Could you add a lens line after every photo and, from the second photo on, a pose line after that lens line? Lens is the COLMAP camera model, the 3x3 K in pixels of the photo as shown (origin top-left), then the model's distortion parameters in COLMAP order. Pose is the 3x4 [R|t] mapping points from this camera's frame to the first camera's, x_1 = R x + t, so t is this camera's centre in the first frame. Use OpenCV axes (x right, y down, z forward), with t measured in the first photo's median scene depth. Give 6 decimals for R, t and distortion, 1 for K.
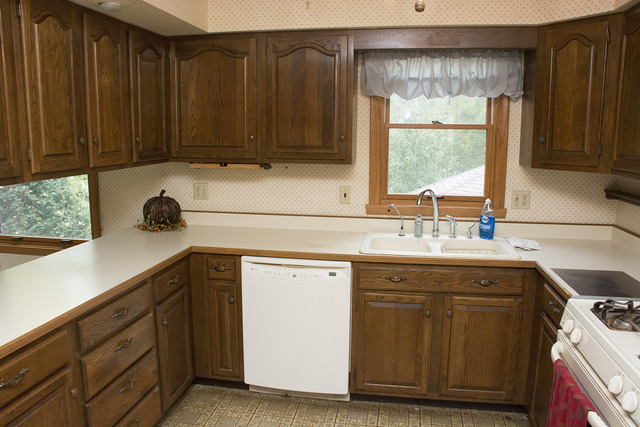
lens RADIAL K [[513.6, 0, 319.0], [0, 513.6, 212.9], [0, 0, 1]] dist [-0.046768, 0.001235]
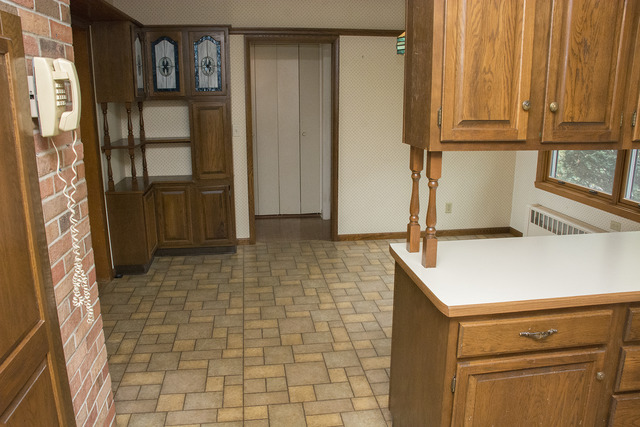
lens RADIAL K [[513.6, 0, 319.1], [0, 513.6, 212.2], [0, 0, 1]] dist [-0.046768, 0.001235]
pose [[0.300651, 0.216107, -0.928928, 0.162285], [-0.139699, 0.973464, 0.181253, -0.038666], [0.943448, 0.075276, 0.322862, 0.172865]]
